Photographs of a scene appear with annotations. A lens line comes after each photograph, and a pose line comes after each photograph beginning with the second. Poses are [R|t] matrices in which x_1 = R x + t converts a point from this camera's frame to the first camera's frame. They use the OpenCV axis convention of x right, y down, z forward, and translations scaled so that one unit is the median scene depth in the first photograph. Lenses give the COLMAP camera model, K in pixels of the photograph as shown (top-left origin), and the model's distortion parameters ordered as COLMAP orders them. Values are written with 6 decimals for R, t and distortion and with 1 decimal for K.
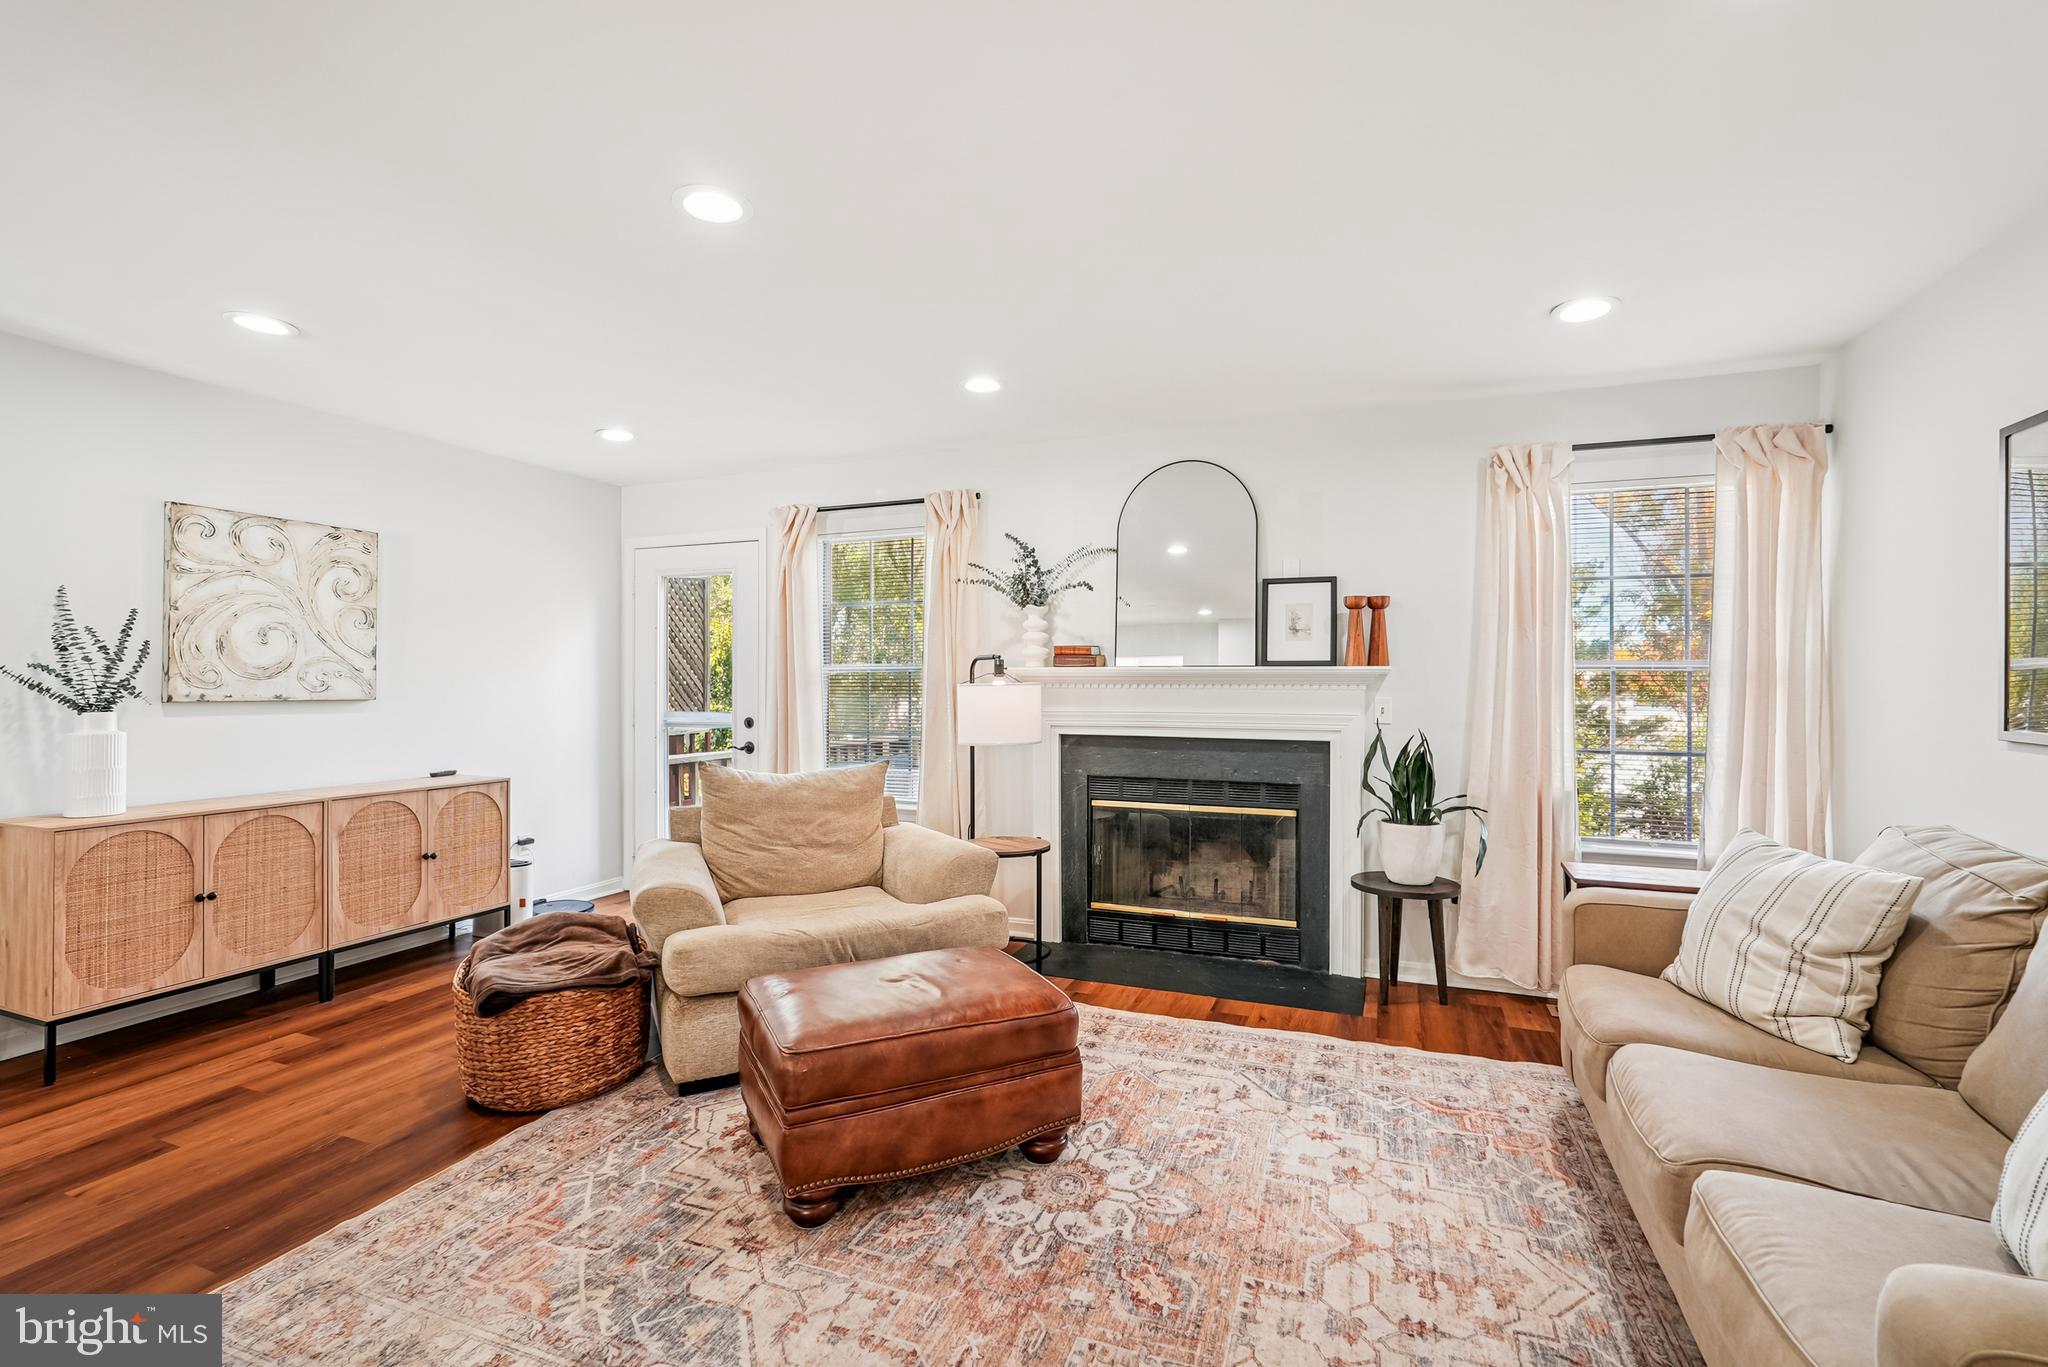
lens RADIAL K [[917.9, 0, 1026.8], [0, 917.9, 672.6], [0, 0, 1]] dist [-0.020763, 0.013795]
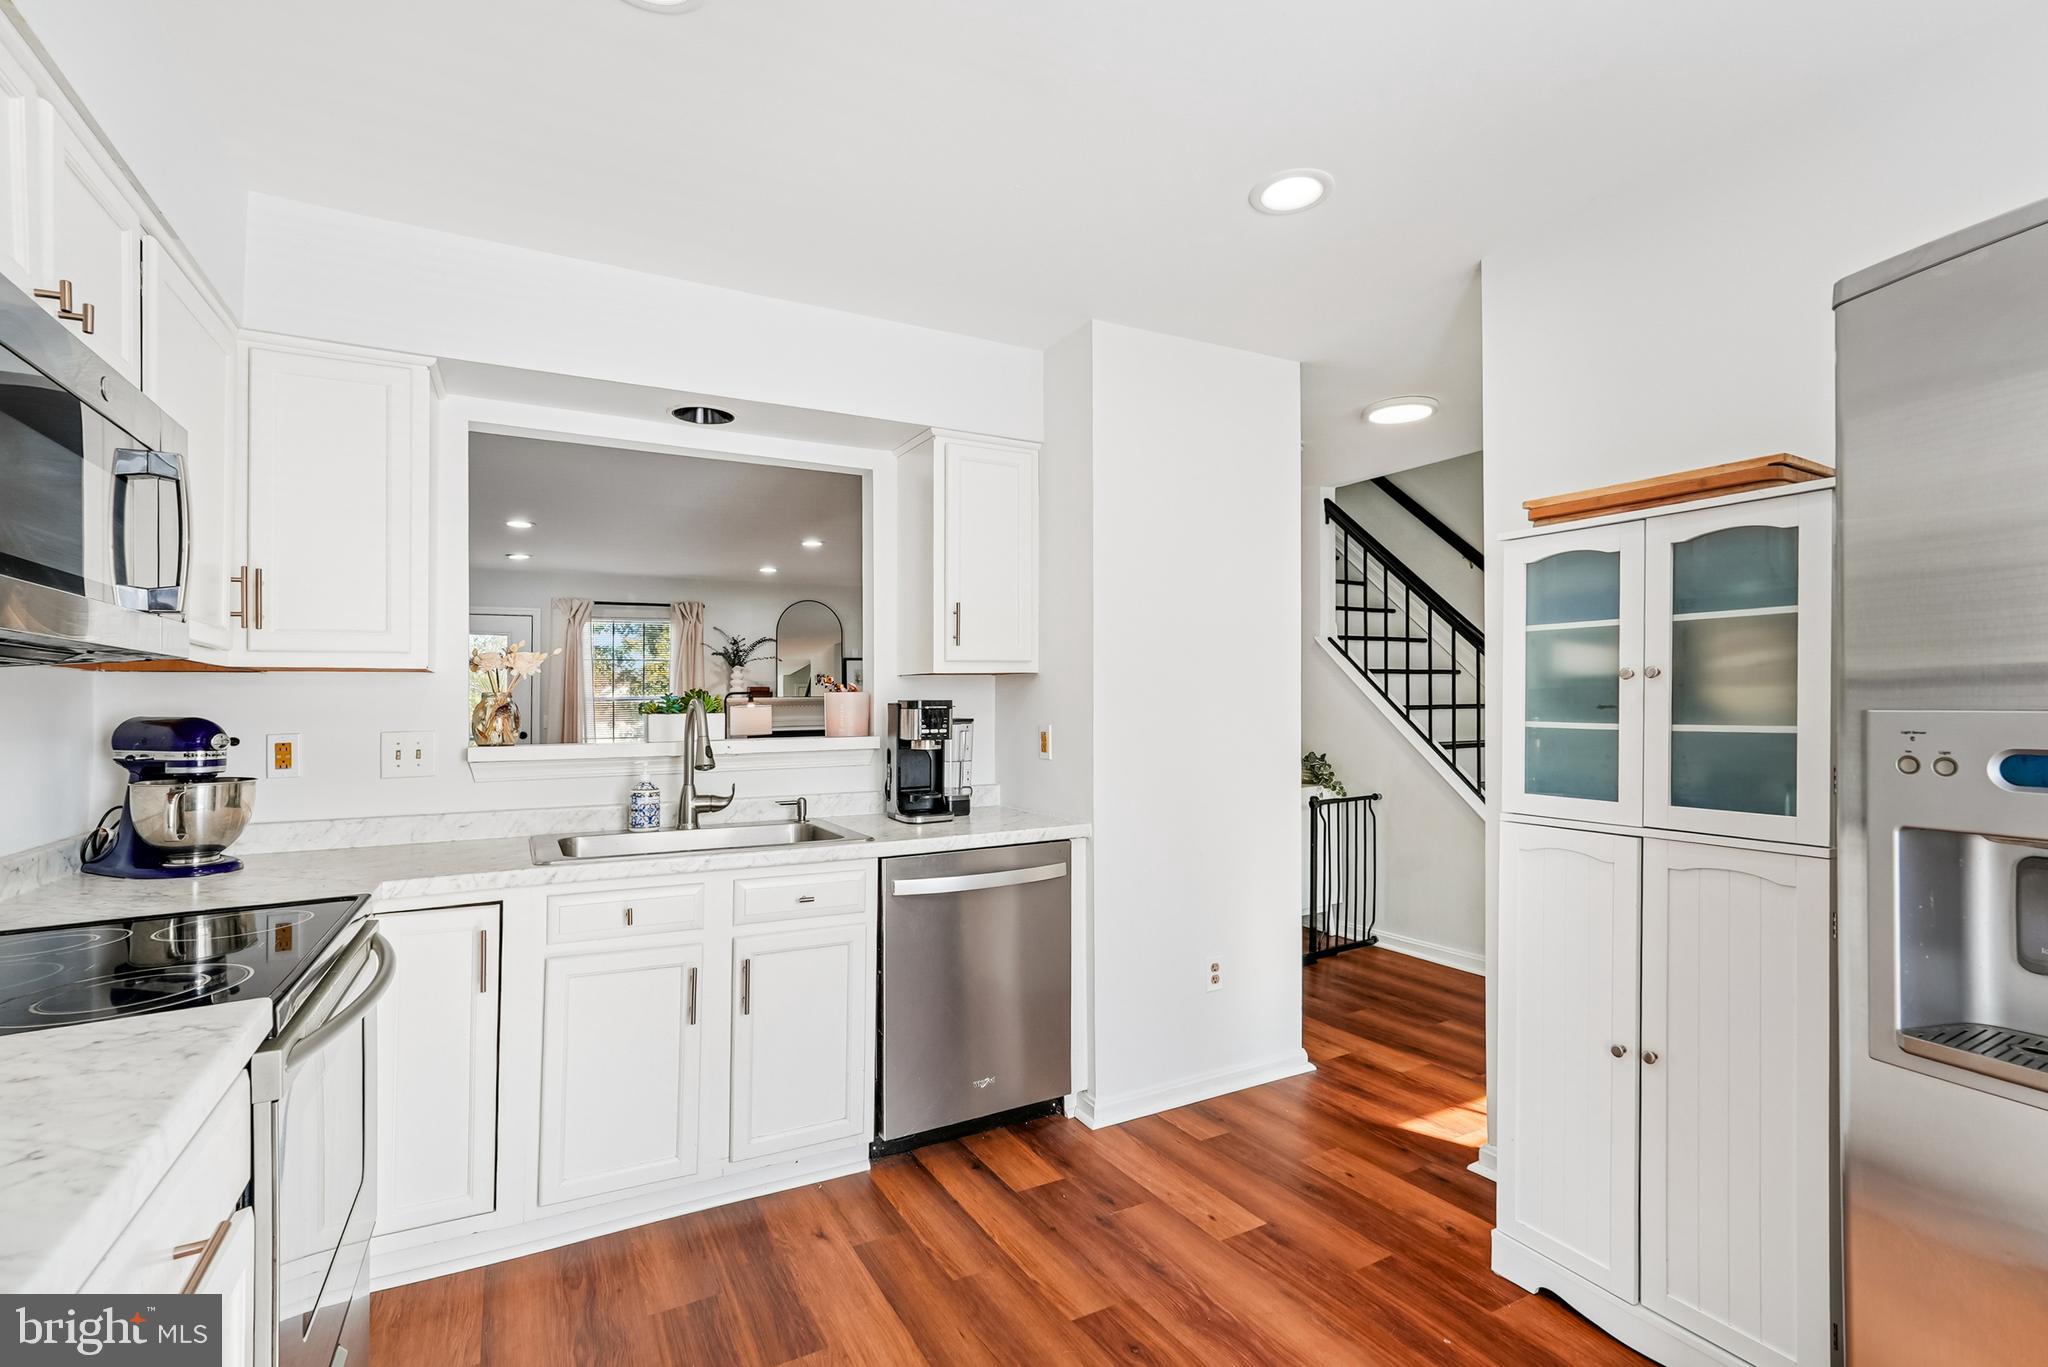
lens RADIAL K [[917.1, 0, 1013.2], [0, 917.1, 713.6], [0, 0, 1]] dist [0.001522, 0.013639]
pose [[0.647213, -0.010570, 0.762236, -1.314977], [0.000241, 0.999907, 0.013661, 0.001850], [-0.762309, -0.008658, 0.647155, -0.864135]]
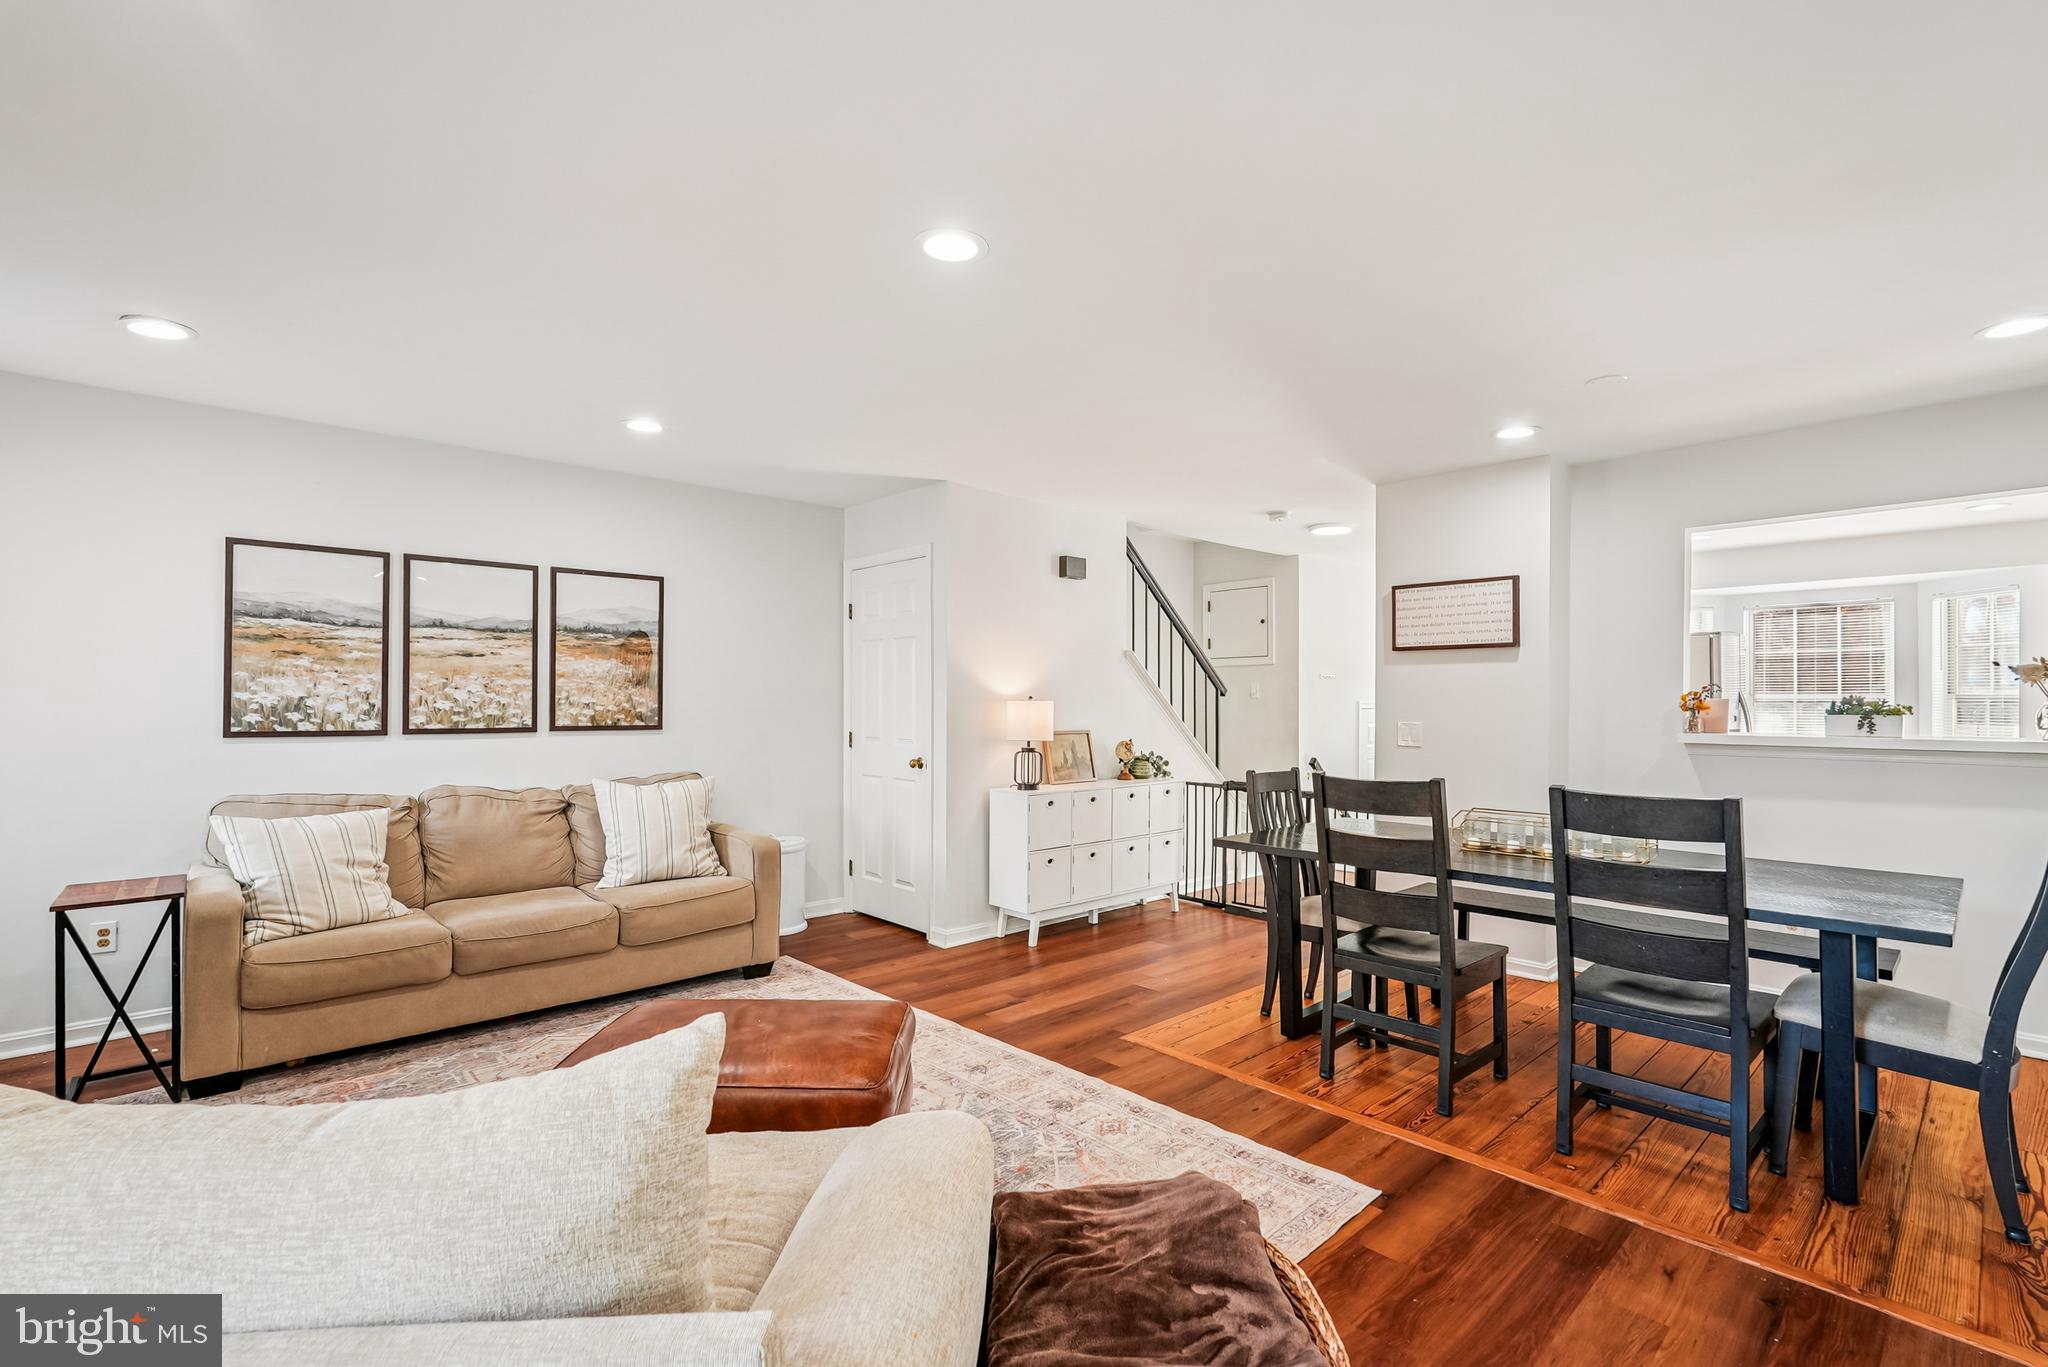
lens RADIAL K [[925.9, 0, 1027.8], [0, 925.9, 685.6], [0, 0, 1]] dist [-0.001052, -0.018243]
pose [[-0.905848, 0.001529, 0.423599, -0.522999], [-0.008806, 0.999709, -0.022440, 0.004753], [-0.423510, -0.024057, -0.905572, 1.153346]]
